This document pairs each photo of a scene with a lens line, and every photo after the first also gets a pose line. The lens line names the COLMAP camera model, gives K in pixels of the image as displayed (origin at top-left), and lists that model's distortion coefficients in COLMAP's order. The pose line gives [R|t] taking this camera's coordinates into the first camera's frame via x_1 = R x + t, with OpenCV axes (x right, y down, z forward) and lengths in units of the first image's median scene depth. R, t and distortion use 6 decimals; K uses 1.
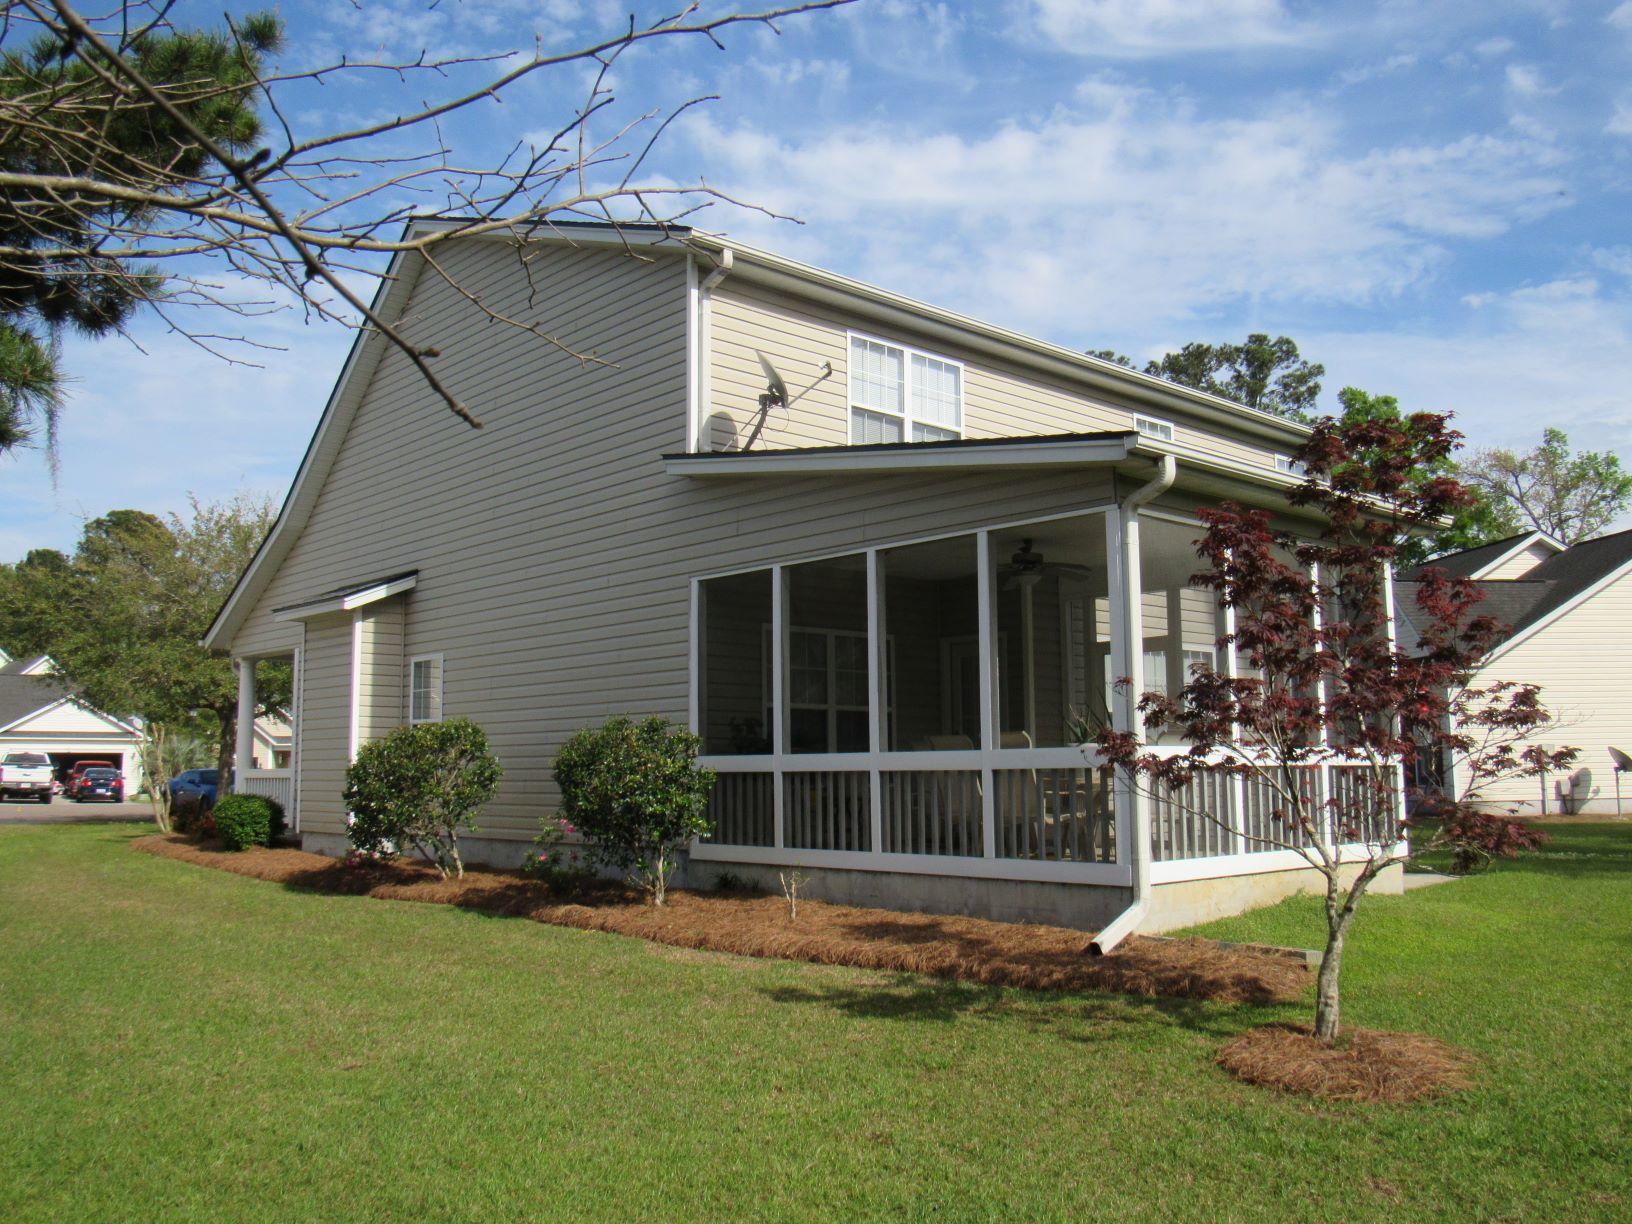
lens RADIAL K [[1404.1, 0, 816.7], [0, 1404.1, 611.5], [0, 0, 1]] dist [-0.045751, 0.014341]
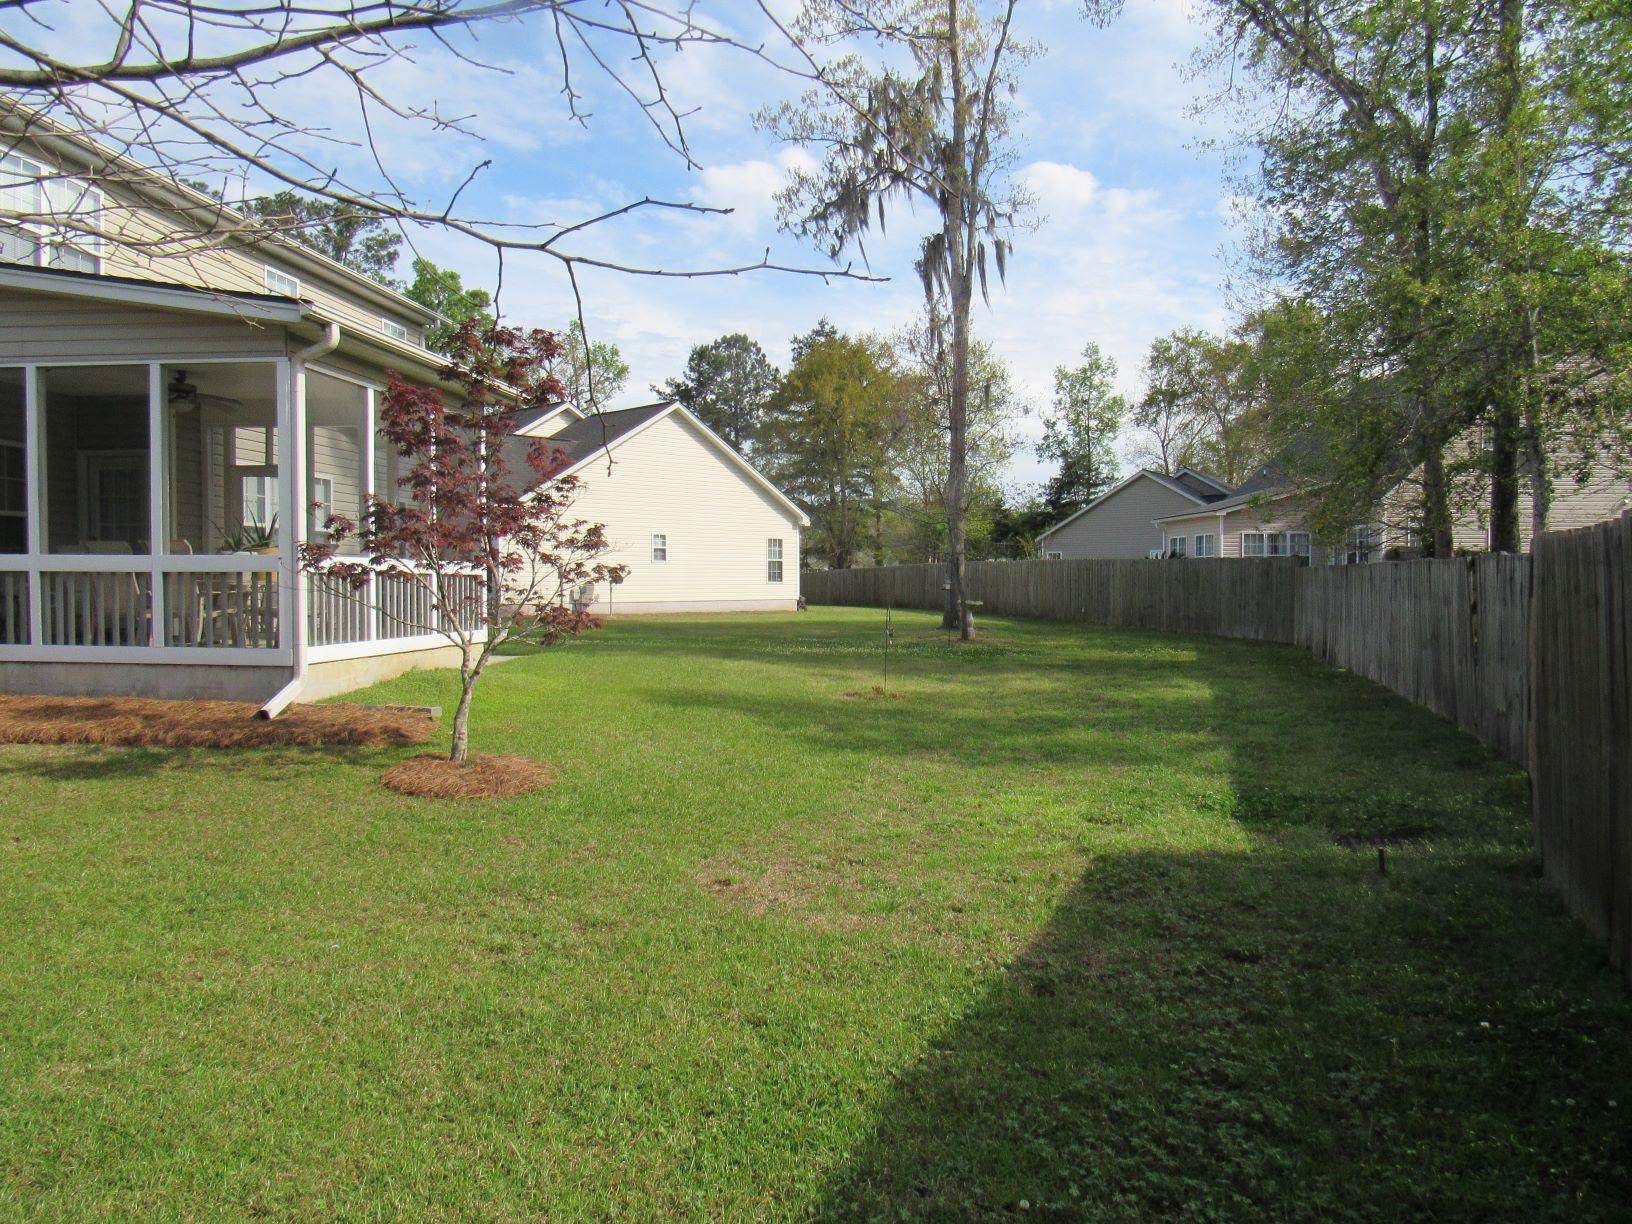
lens RADIAL K [[1285.1, 0, 816.6], [0, 1285.1, 608.1], [0, 0, 1]] dist [-0.011606, -0.003460]
pose [[0.757063, -0.000229, 0.653342, -0.167710], [-0.087466, 0.990963, 0.101700, -0.014150], [-0.647461, -0.134138, 0.750201, -0.164787]]
